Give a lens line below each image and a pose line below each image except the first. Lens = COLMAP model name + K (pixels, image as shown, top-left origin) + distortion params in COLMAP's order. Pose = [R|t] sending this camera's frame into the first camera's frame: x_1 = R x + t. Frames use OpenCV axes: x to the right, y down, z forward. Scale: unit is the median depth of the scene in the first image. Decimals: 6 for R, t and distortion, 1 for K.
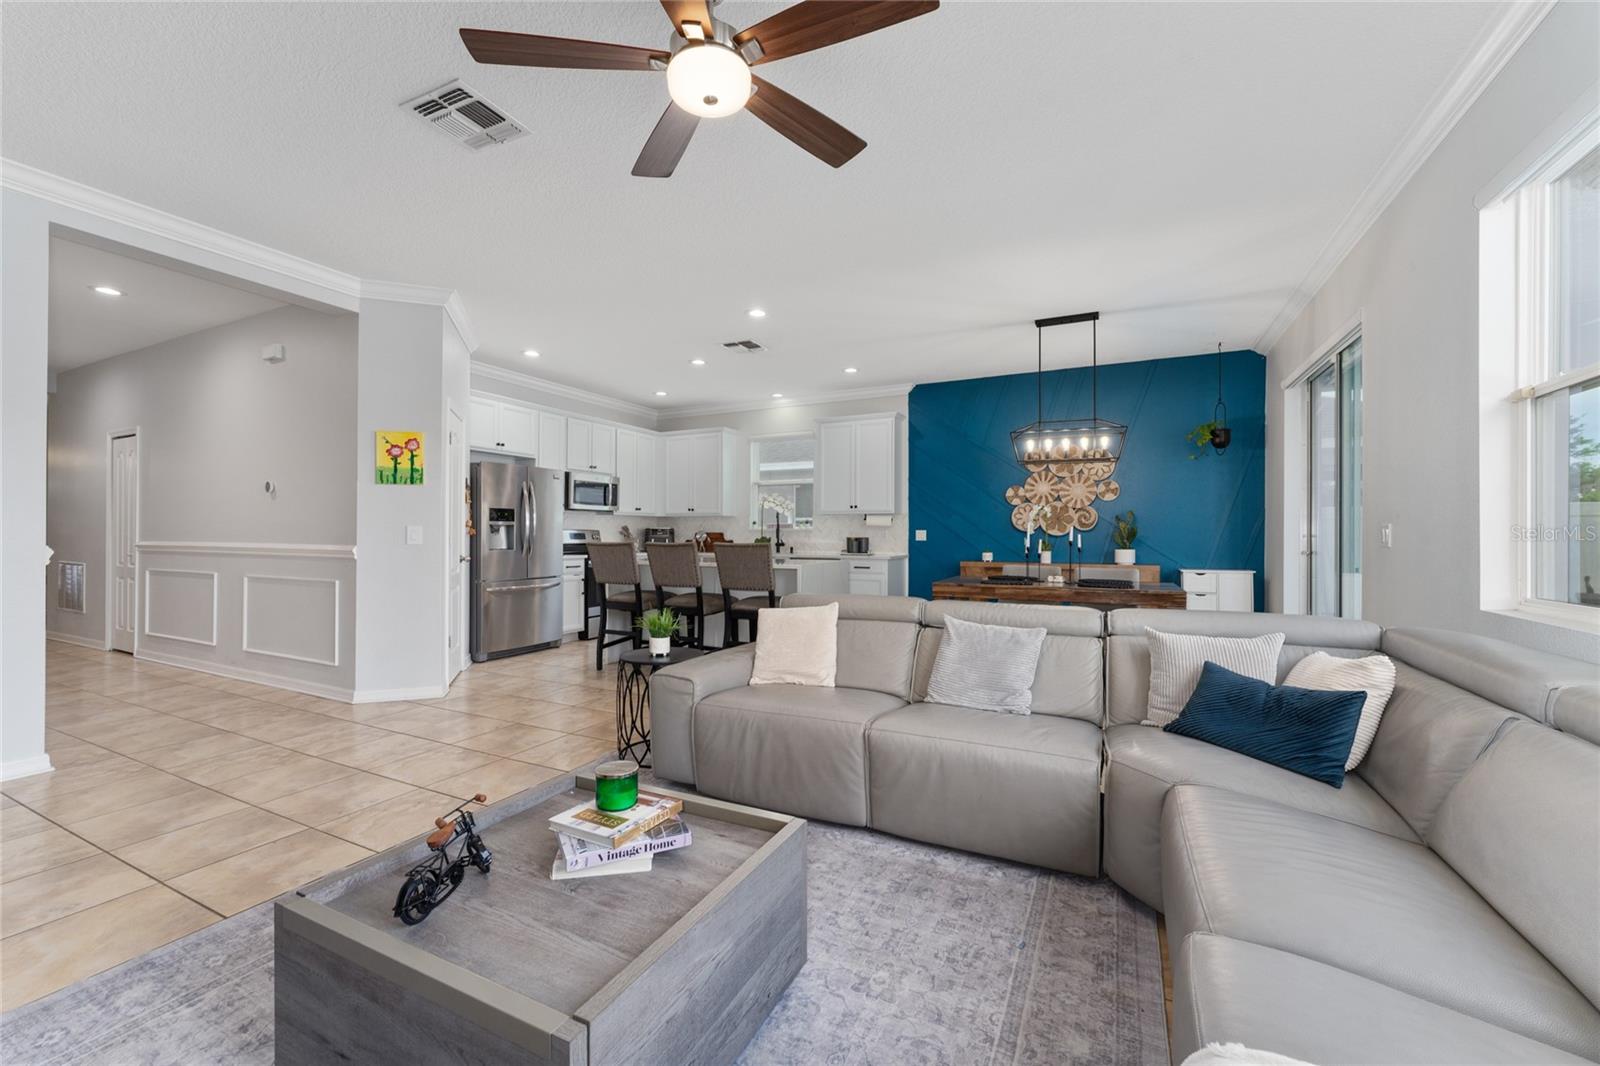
lens RADIAL K [[631.7, 0, 805.1], [0, 631.7, 534.7], [0, 0, 1]] dist [-0.009497, -0.000065]
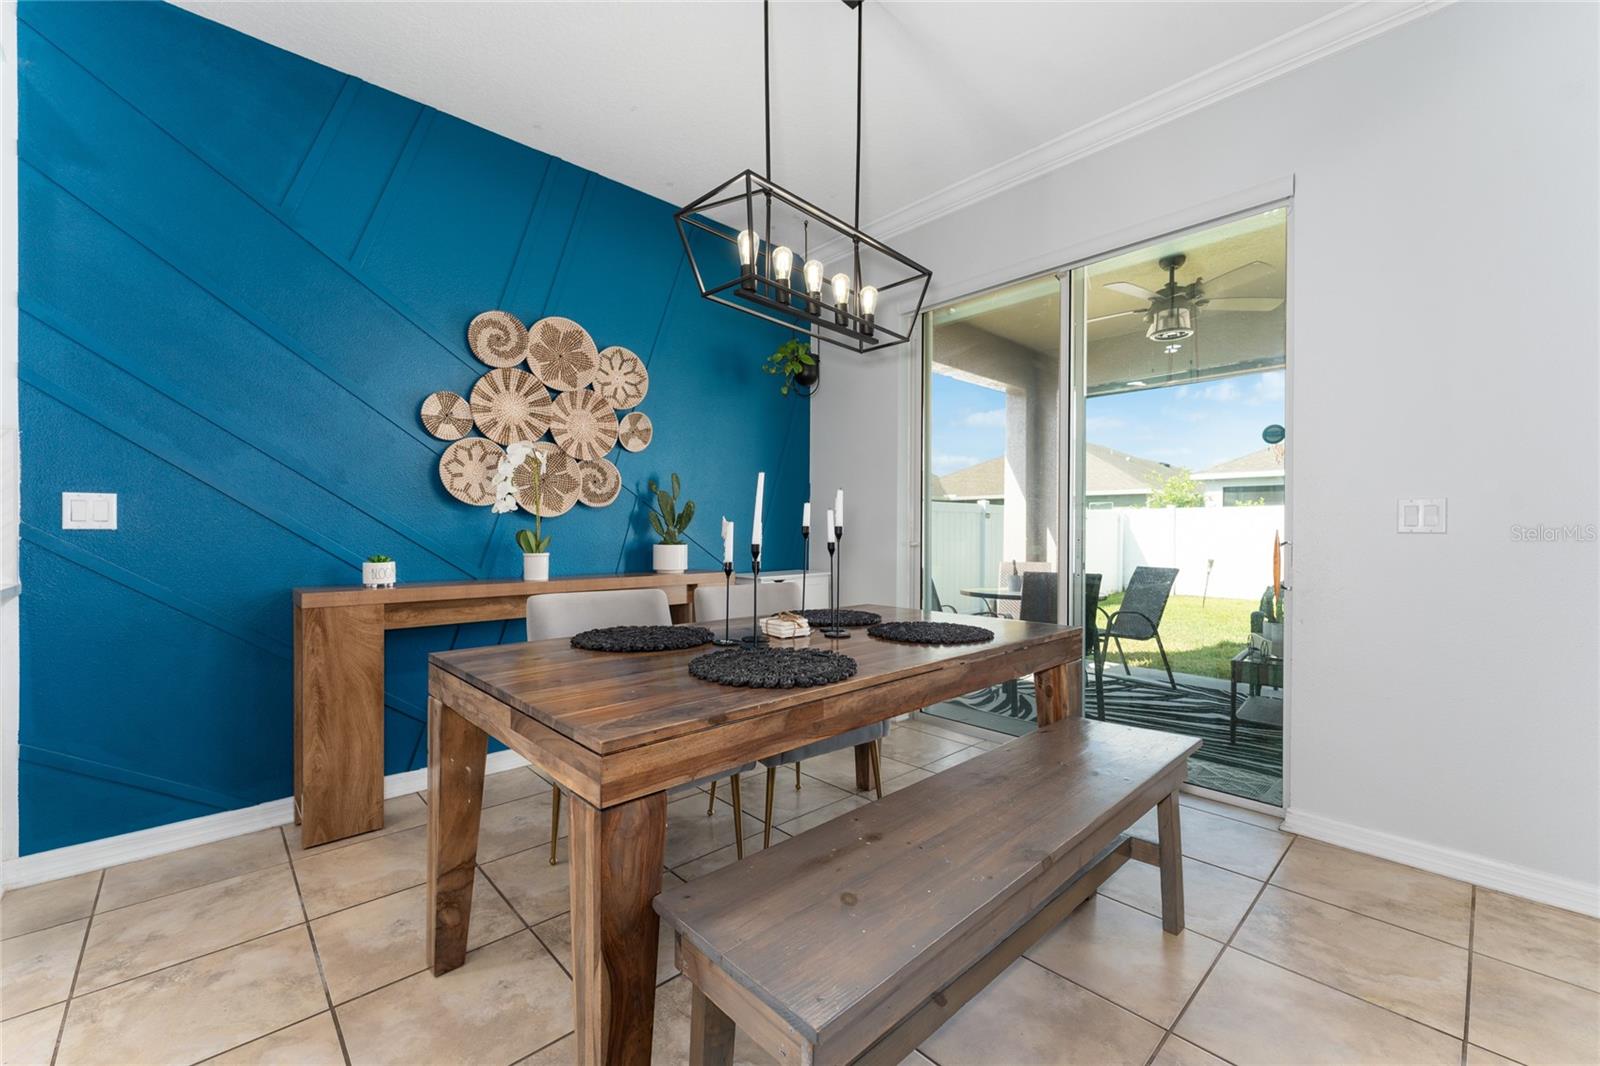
lens RADIAL K [[631.7, 0, 797.8], [0, 631.7, 528.1], [0, 0, 1]] dist [-0.009497, -0.000065]
pose [[0.354134, -0.000151, 0.935195, 0.039358], [-0.005818, 0.999980, 0.002365, 0.006858], [-0.935177, -0.006278, 0.354126, 0.662824]]
